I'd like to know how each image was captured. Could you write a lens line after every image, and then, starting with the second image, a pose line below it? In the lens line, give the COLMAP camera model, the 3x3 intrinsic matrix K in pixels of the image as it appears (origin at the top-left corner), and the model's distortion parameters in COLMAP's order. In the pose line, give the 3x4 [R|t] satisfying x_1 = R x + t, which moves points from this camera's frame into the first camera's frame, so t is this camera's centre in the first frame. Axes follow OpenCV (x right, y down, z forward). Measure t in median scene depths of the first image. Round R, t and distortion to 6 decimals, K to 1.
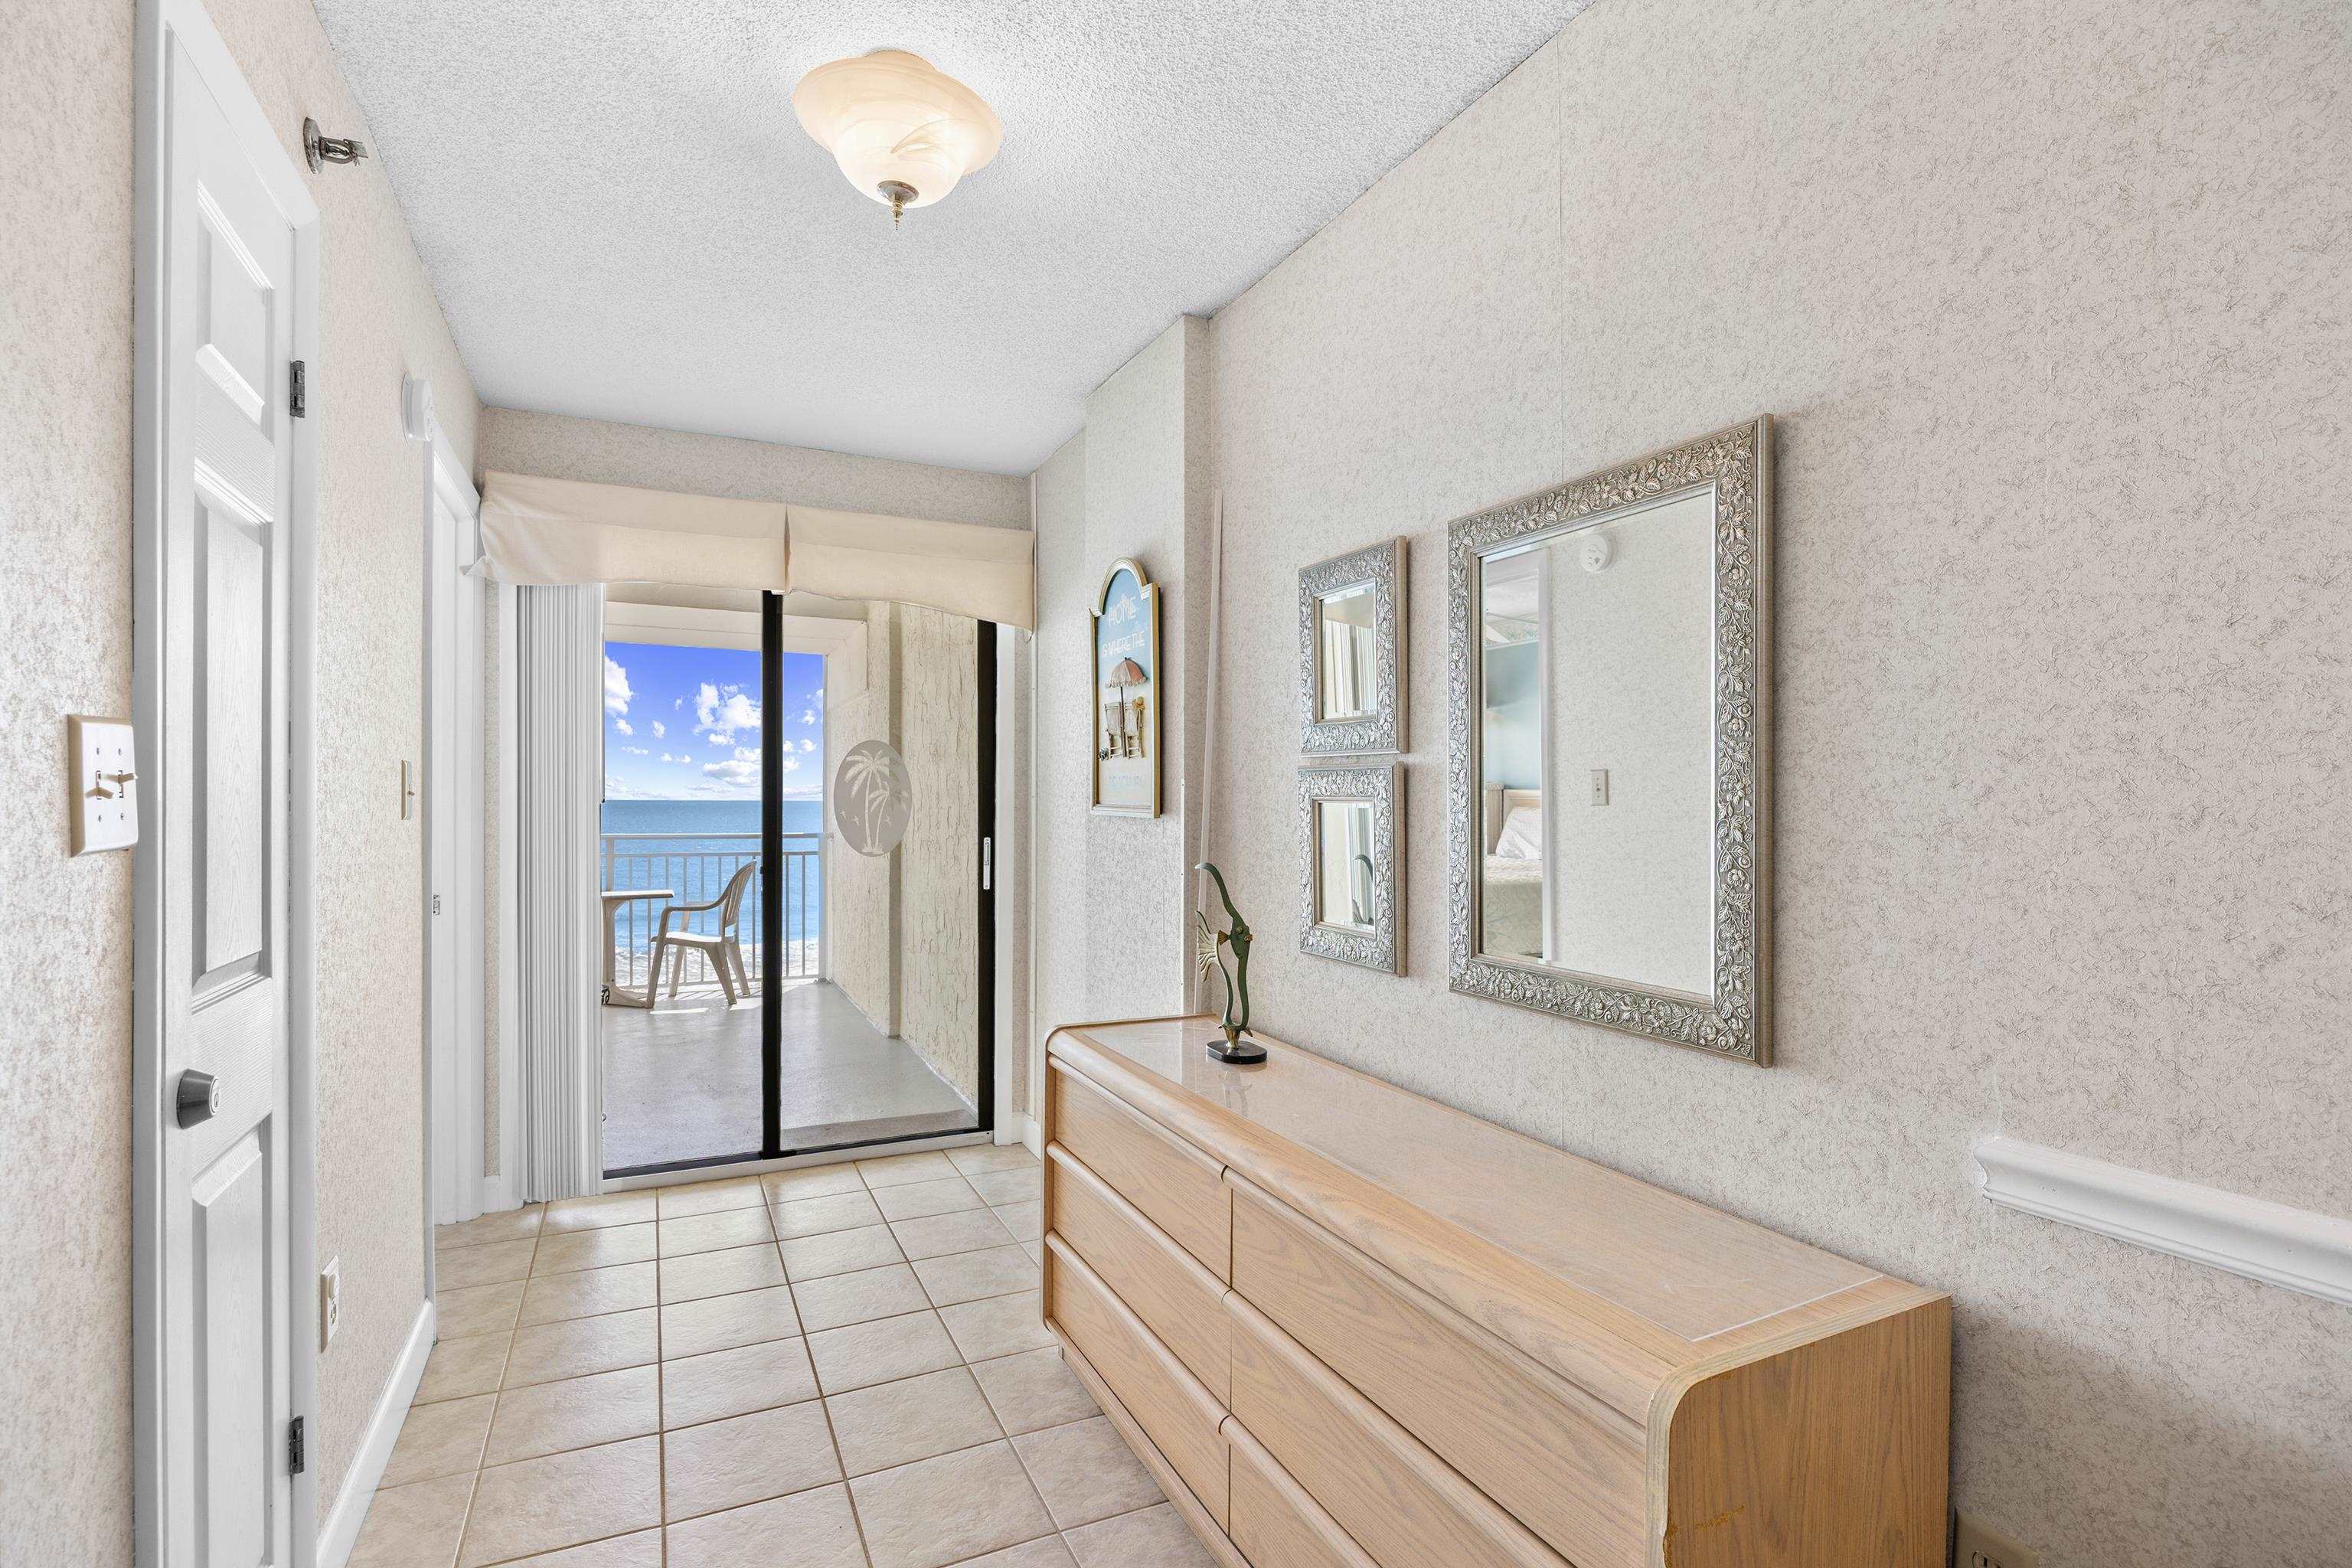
lens RADIAL K [[1115.0, 0, 1184.7], [0, 1115.0, 805.7], [0, 0, 1]] dist [-0.013152, 0.000619]
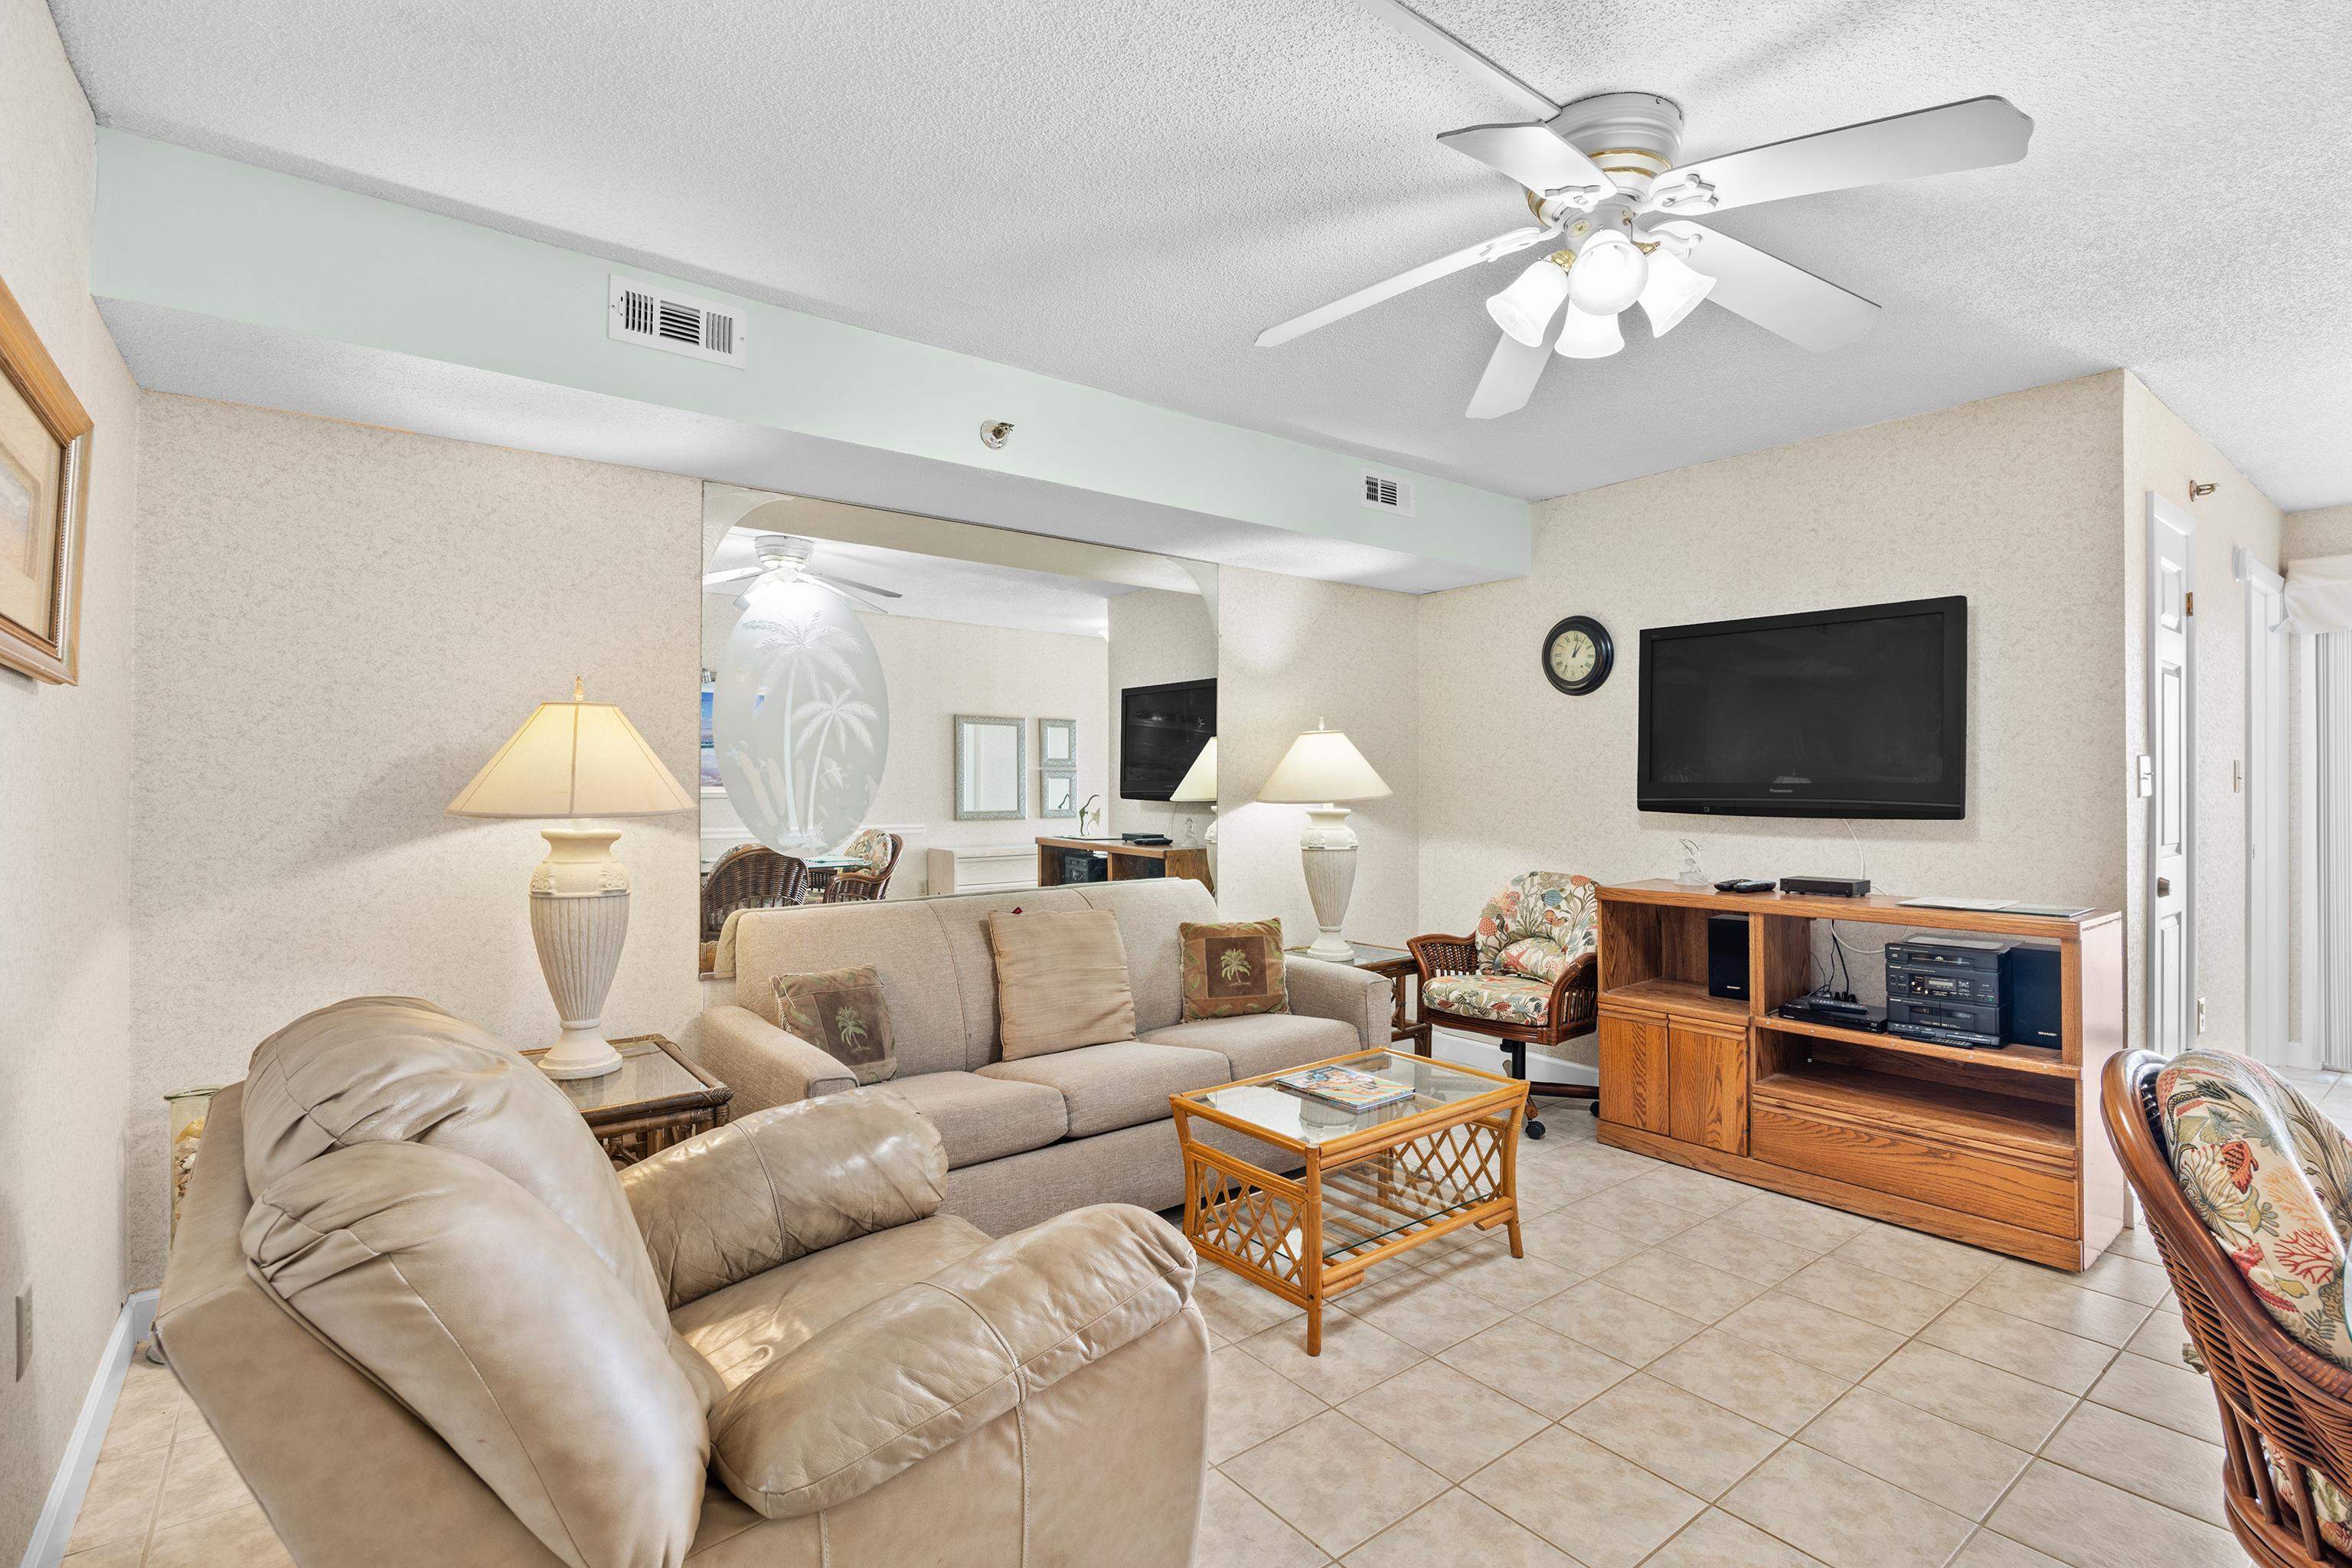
lens RADIAL K [[1115.0, 0, 1184.0], [0, 1115.0, 776.7], [0, 0, 1]] dist [-0.013152, 0.000619]
pose [[0.215048, -0.006958, -0.976579, 0.607861], [-0.005396, 0.999951, -0.008313, 0.009910], [0.976589, 0.007058, 0.215000, -0.945478]]
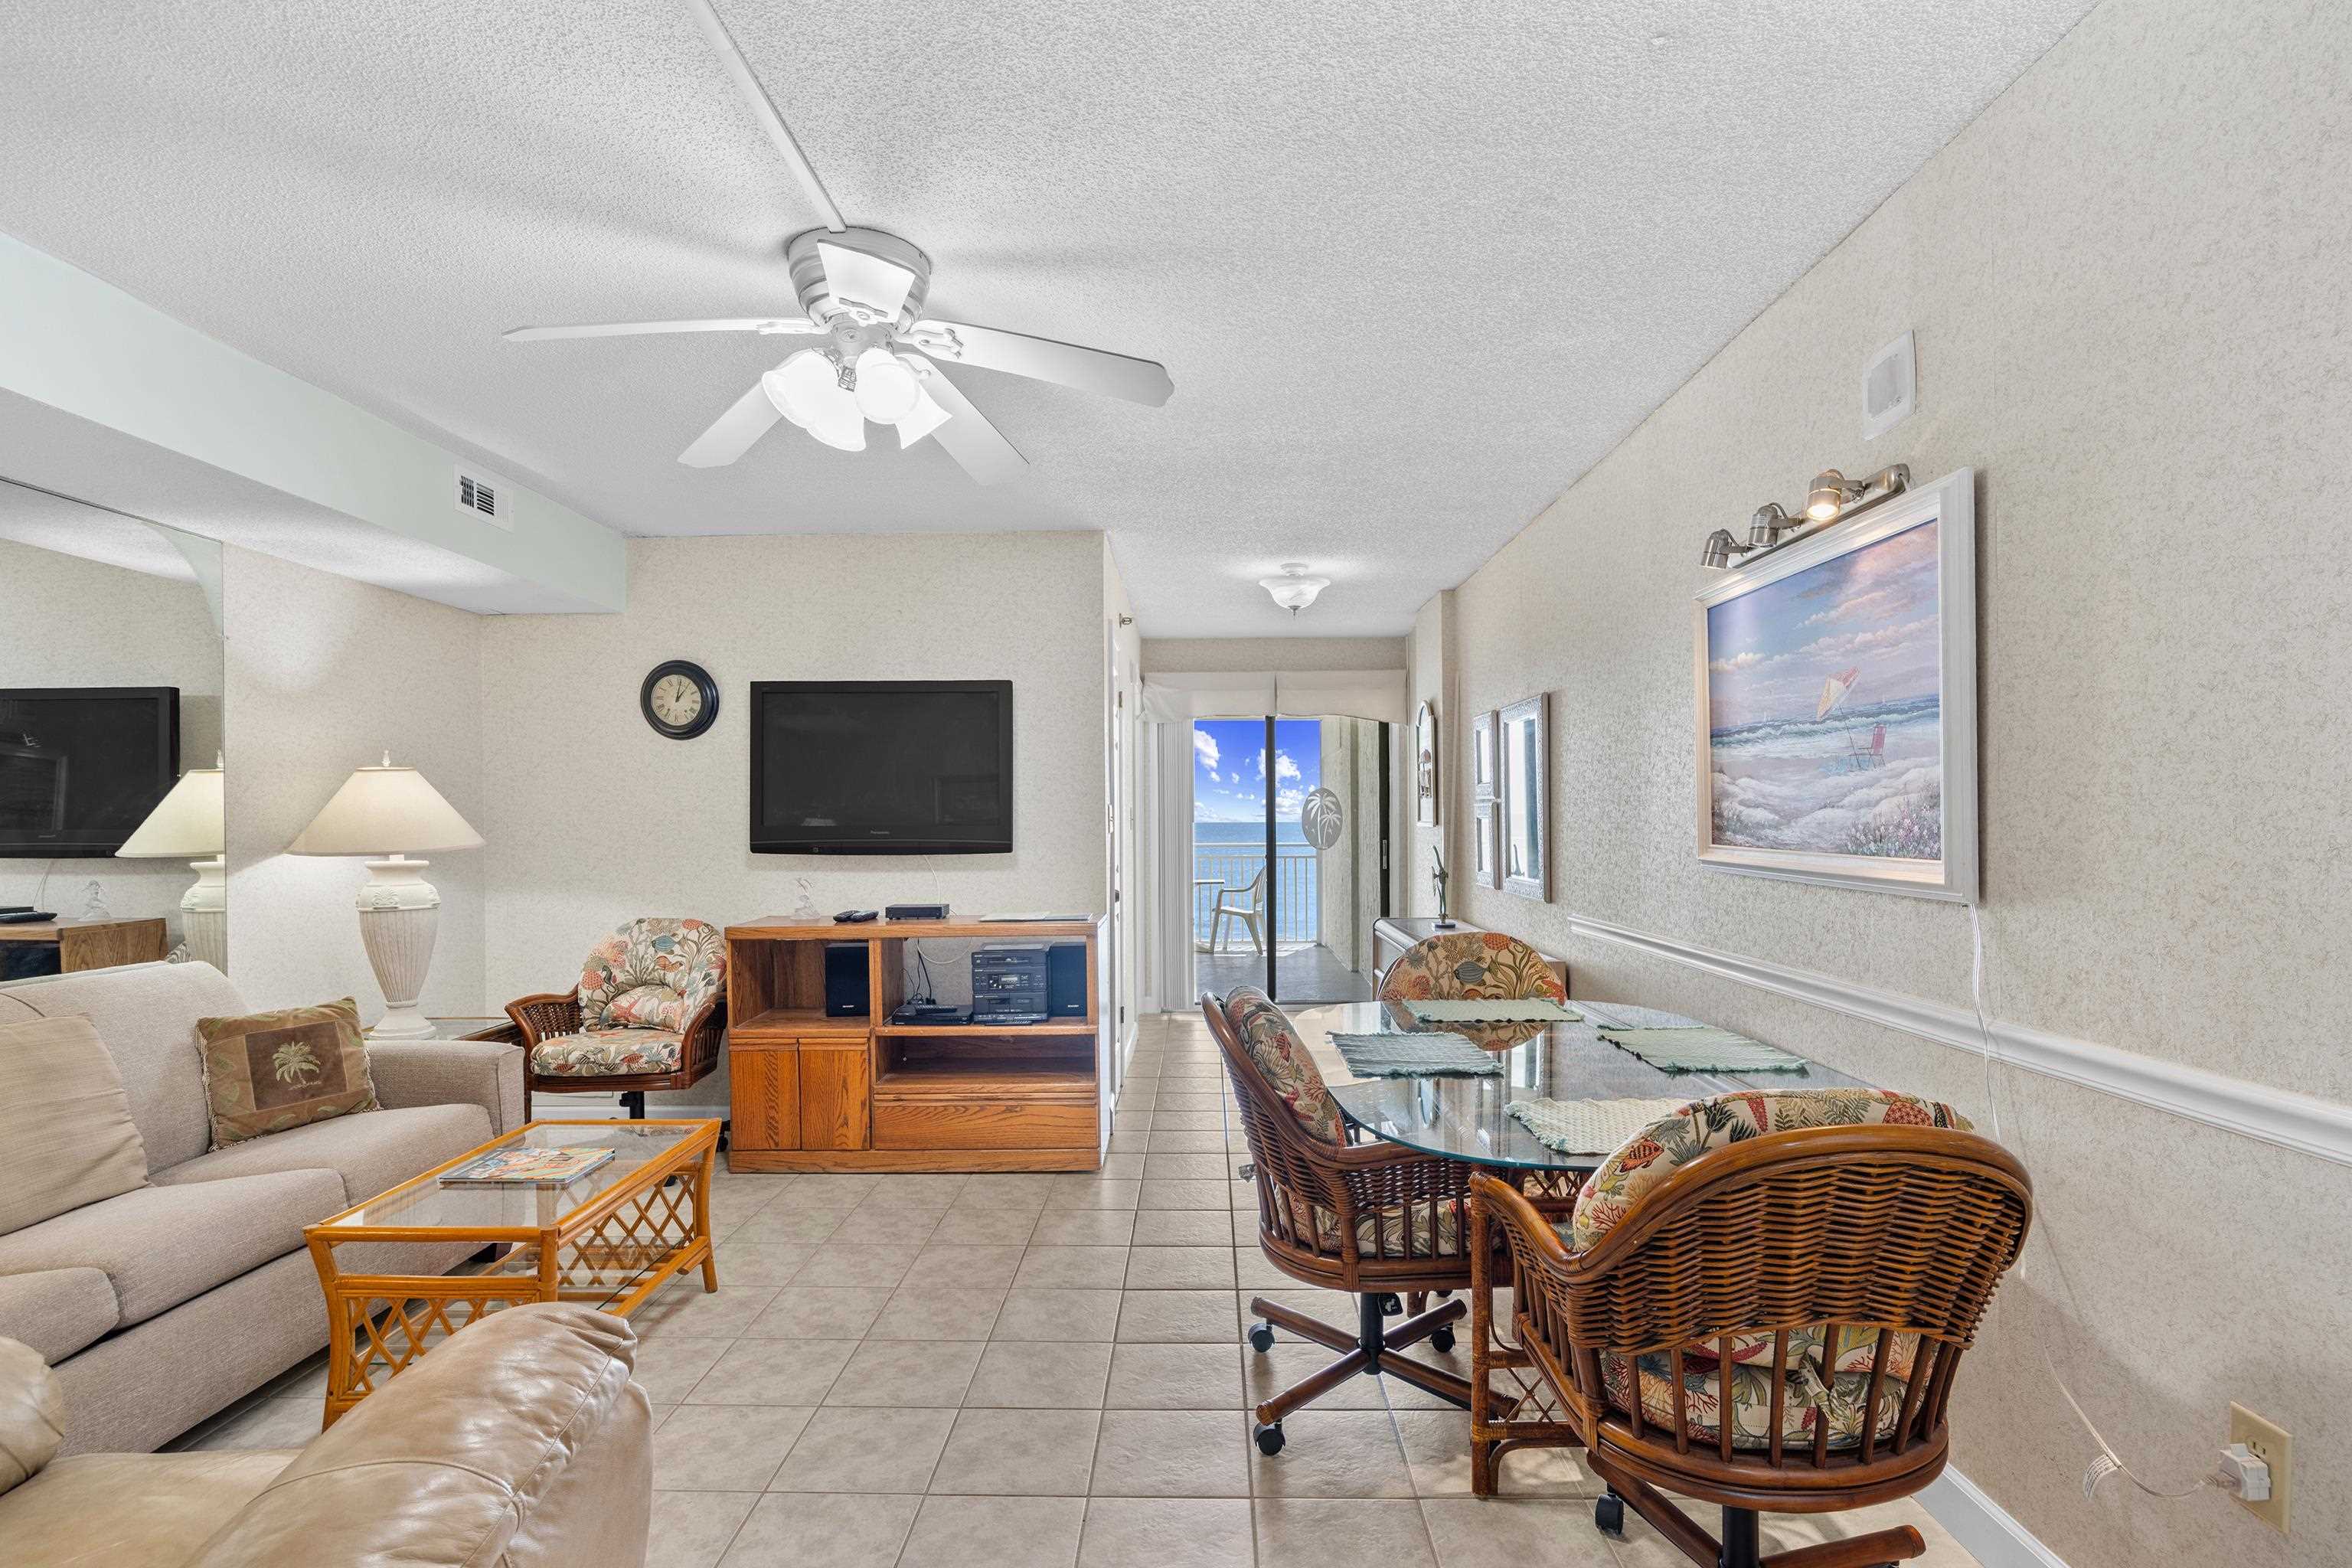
lens RADIAL K [[1115.0, 0, 1171.2], [0, 1115.0, 834.1], [0, 0, 1]] dist [-0.013152, 0.000619]
pose [[0.887641, -0.005881, -0.460499, 0.536657], [0.009561, 0.999938, 0.005660, 0.008978], [0.460437, -0.009427, 0.887642, -1.169990]]
